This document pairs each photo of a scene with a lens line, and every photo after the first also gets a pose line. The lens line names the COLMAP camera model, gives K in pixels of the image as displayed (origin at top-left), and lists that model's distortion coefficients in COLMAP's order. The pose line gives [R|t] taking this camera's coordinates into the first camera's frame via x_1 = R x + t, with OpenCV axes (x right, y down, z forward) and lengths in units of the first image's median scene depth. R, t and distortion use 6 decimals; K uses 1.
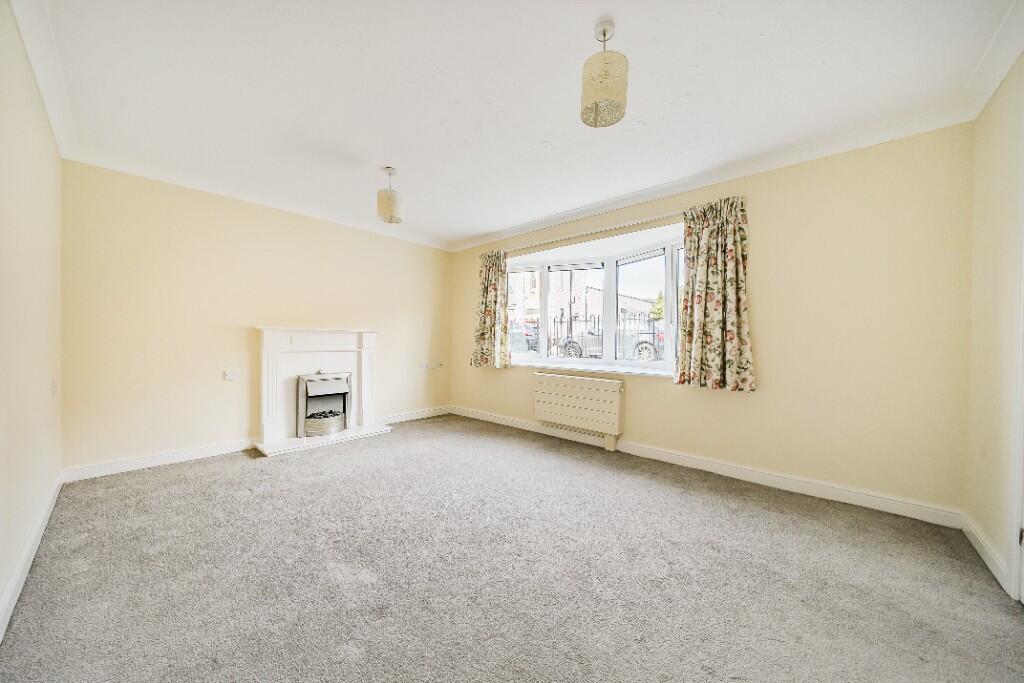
lens RADIAL K [[355.9, 0, 511.4], [0, 355.9, 344.6], [0, 0, 1]] dist [-0.001242, -0.000057]
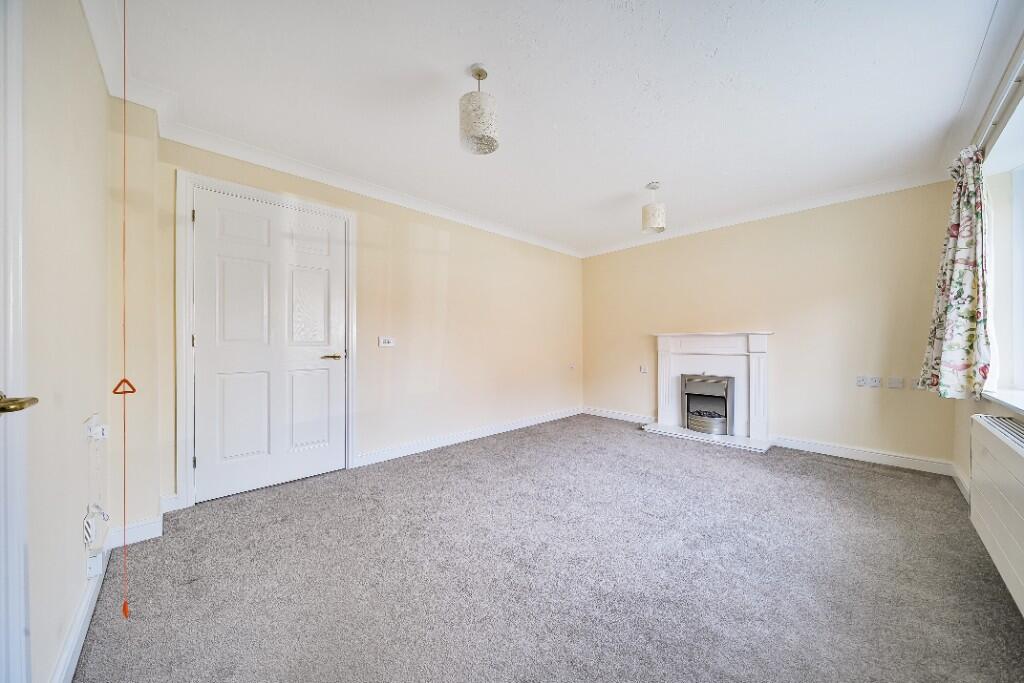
lens RADIAL K [[355.9, 0, 511.4], [0, 355.9, 344.6], [0, 0, 1]] dist [-0.001242, -0.000057]
pose [[-0.073110, 0.000991, -0.997323, 0.538916], [-0.001404, 0.999998, 0.001096, -0.008773], [0.997323, 0.001480, -0.073108, 0.466549]]
